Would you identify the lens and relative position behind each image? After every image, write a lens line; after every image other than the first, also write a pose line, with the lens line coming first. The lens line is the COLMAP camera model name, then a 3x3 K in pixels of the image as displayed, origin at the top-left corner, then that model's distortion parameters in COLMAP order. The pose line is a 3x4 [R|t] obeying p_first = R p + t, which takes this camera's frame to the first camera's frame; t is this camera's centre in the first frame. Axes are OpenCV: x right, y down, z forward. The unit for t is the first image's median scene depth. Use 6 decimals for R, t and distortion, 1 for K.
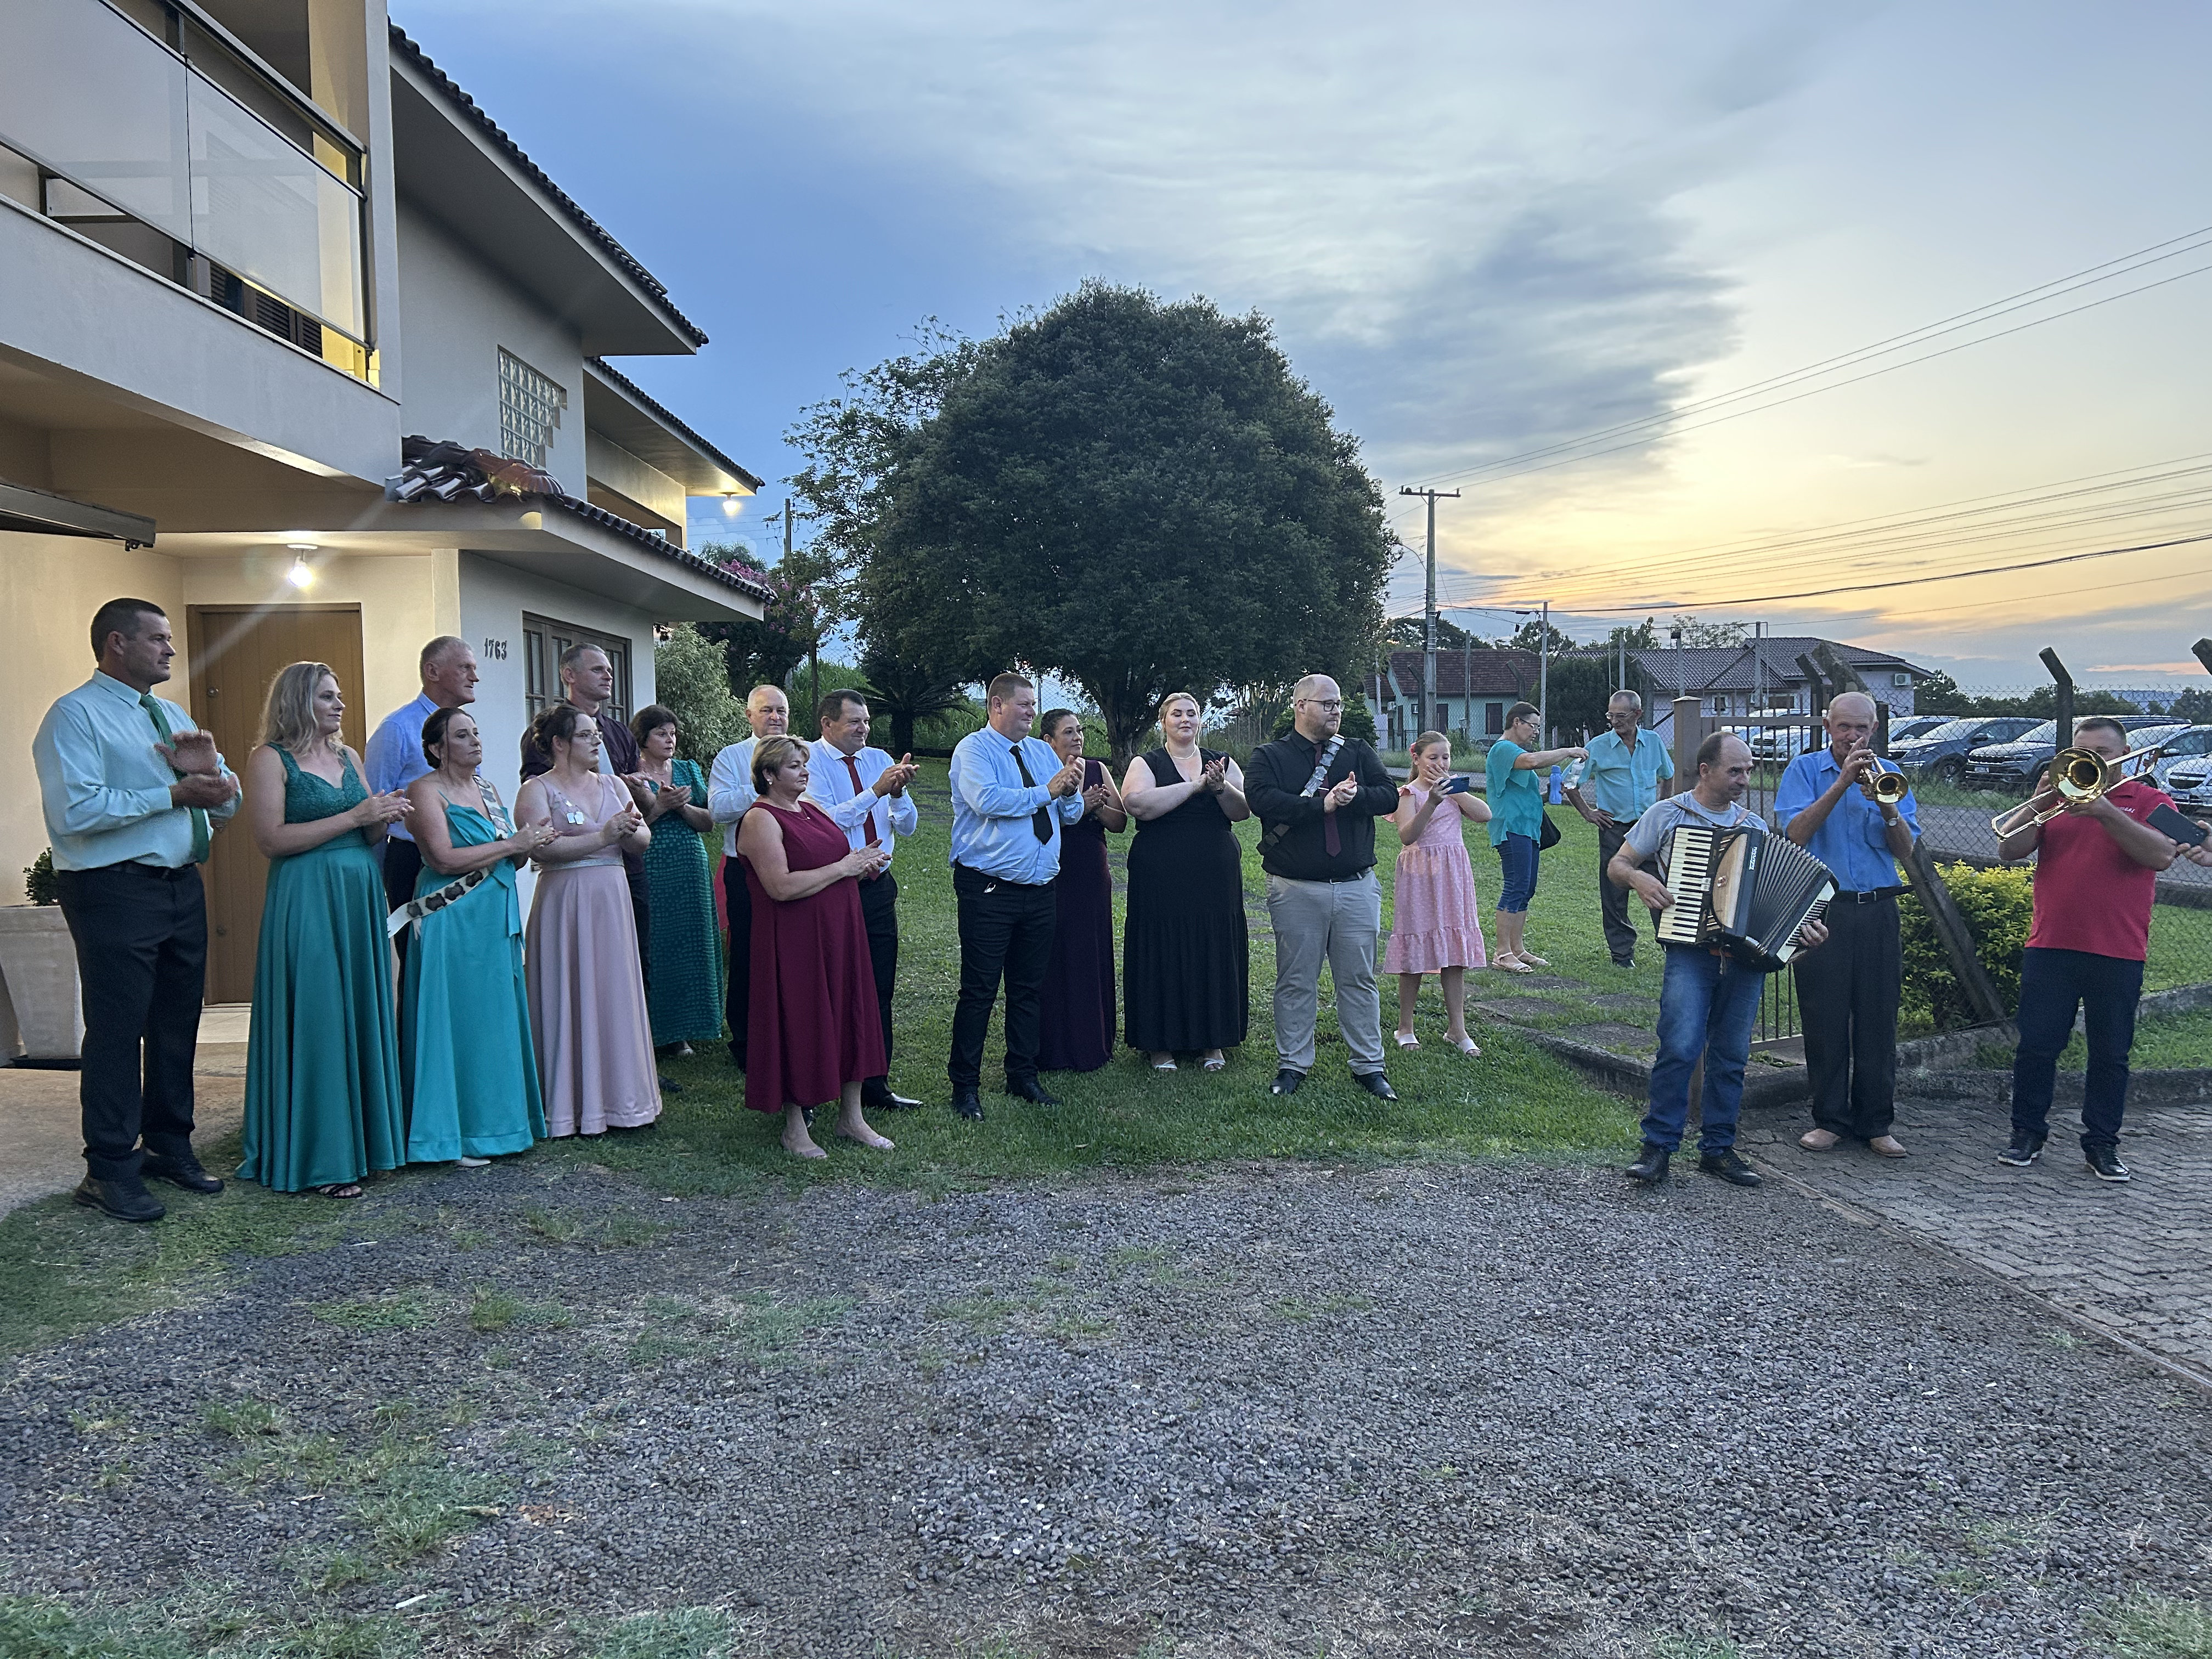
lens RADIAL K [[1820.0, 0, 1106.0], [0, 1820.0, 829.1], [0, 0, 1]] dist [0.039210, -0.021307]
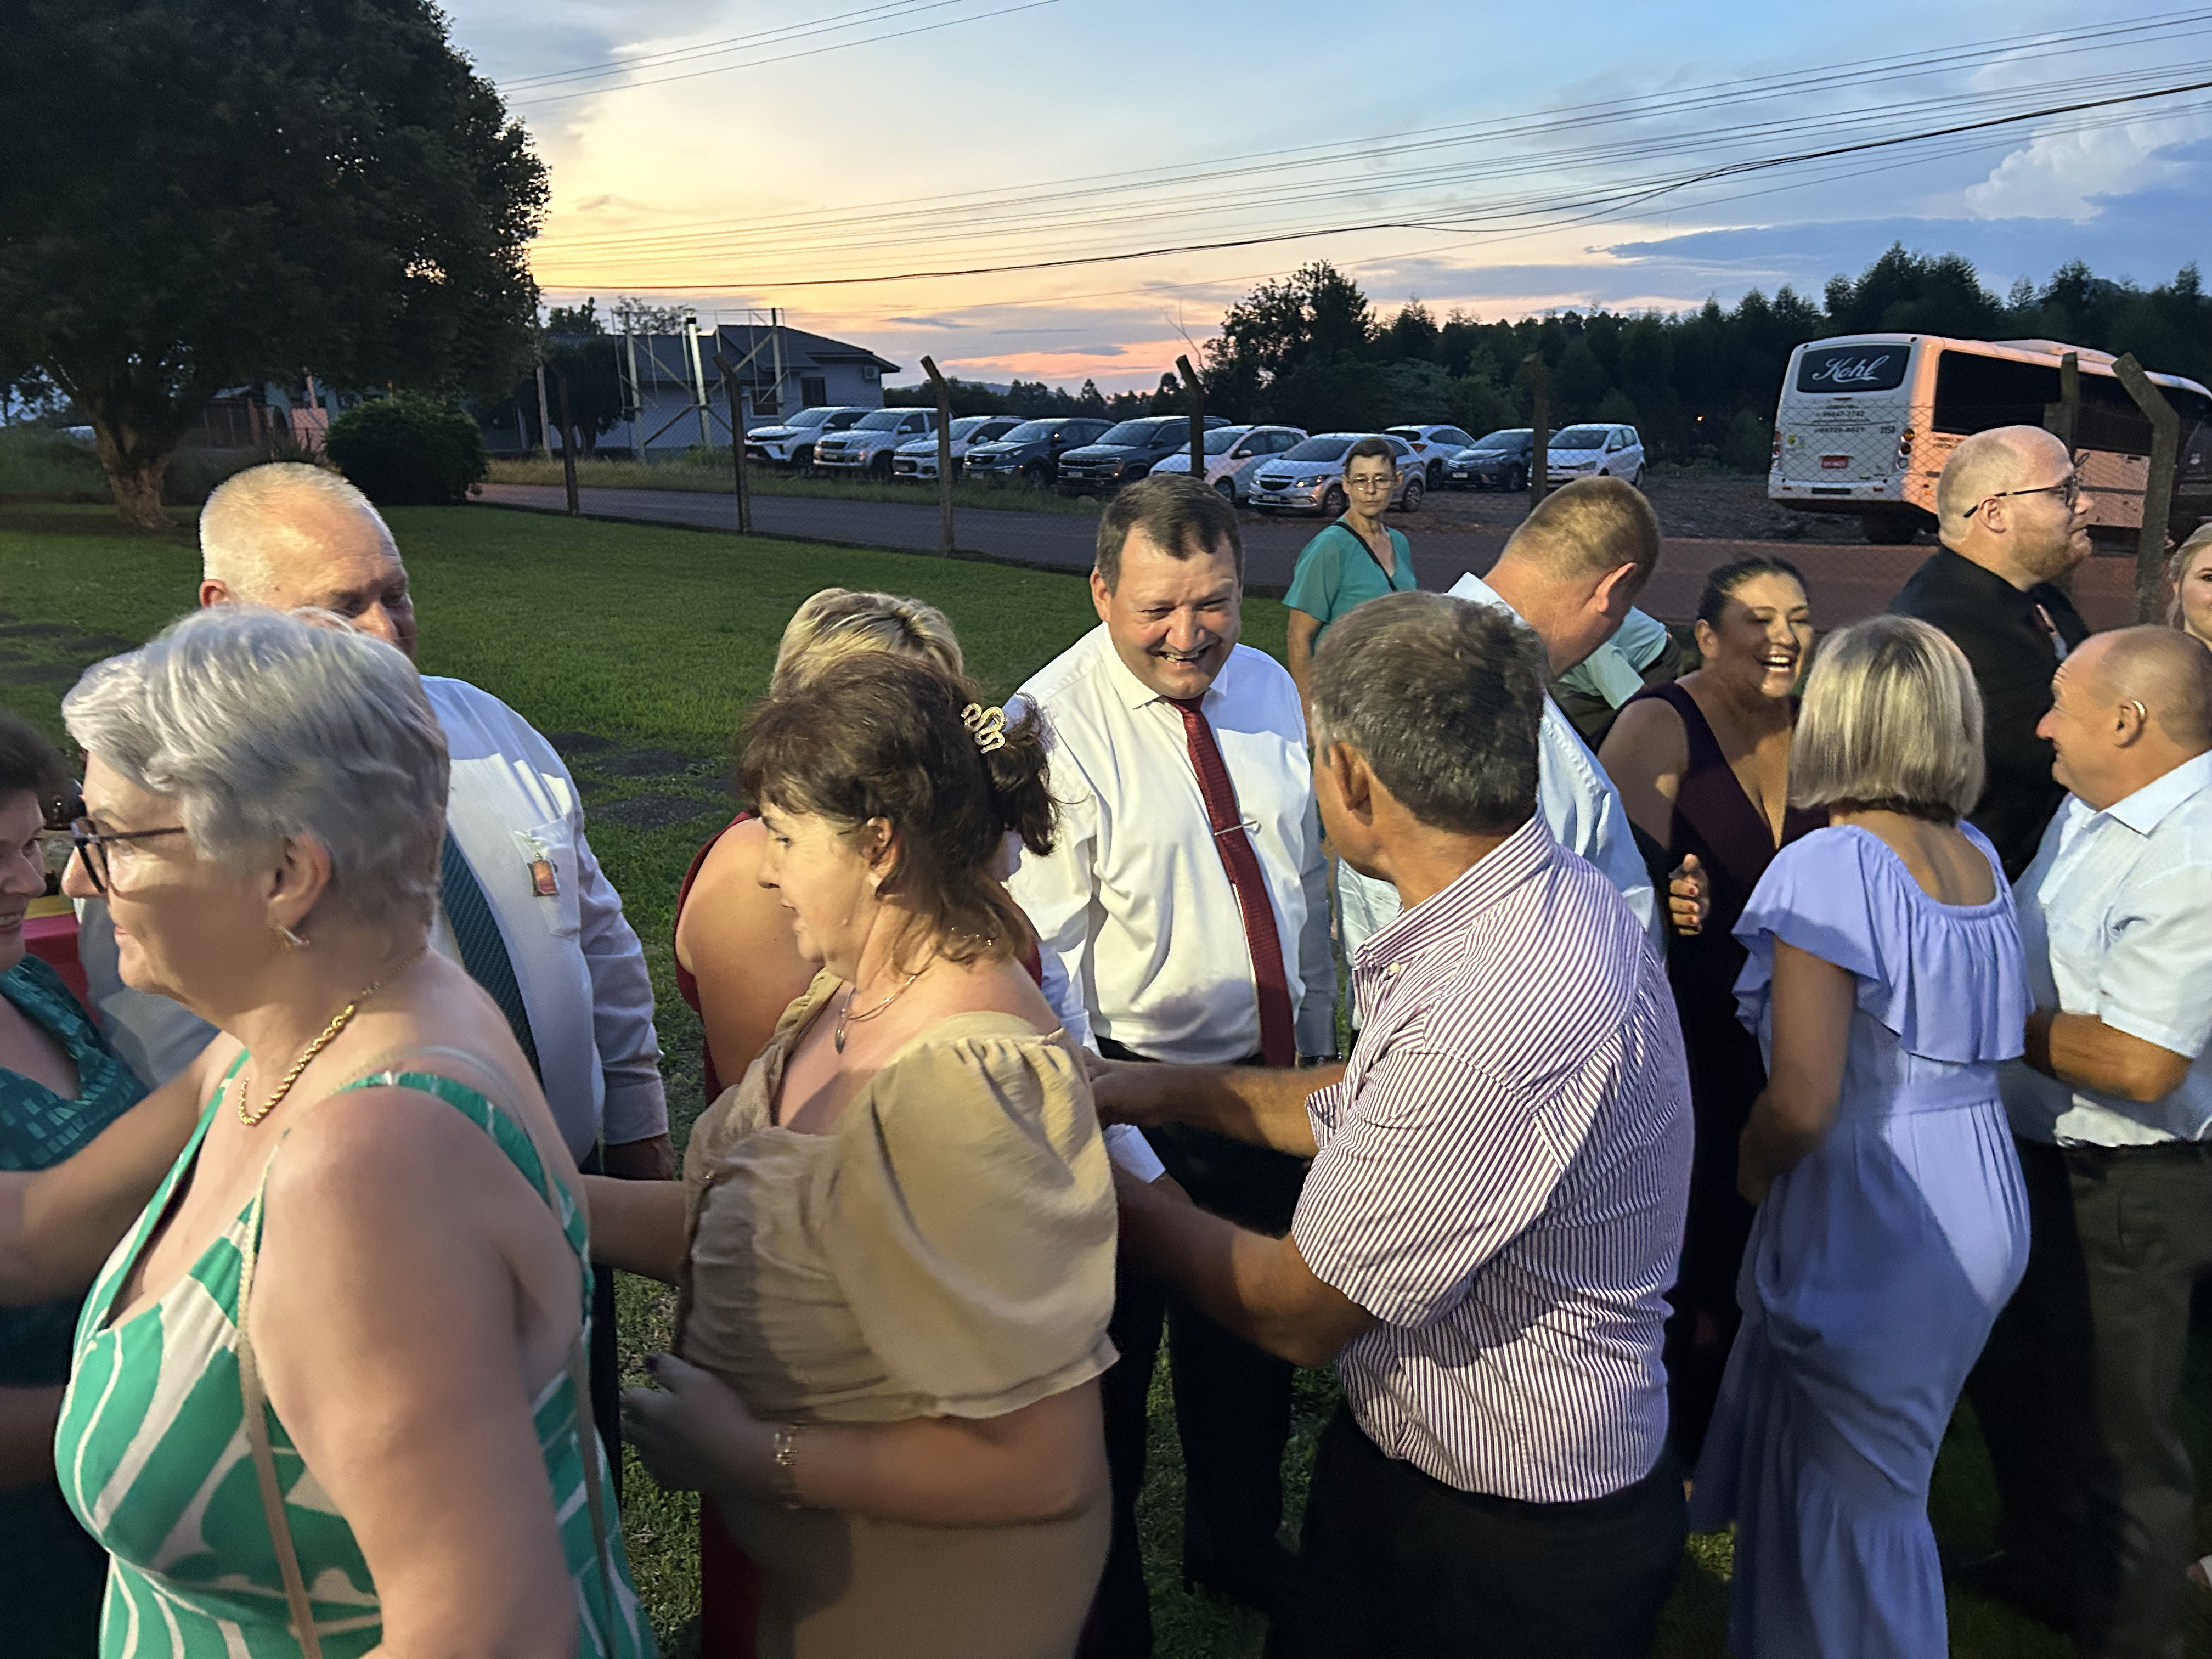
lens RADIAL K [[1820.0, 0, 1106.9], [0, 1820.0, 827.3], [0, 0, 1]] dist [0.039210, -0.021307]
pose [[0.813110, -0.136062, 0.565985, -0.078224], [0.040982, 0.983267, 0.177501, -0.021453], [-0.580666, -0.121133, 0.805080, 0.223545]]
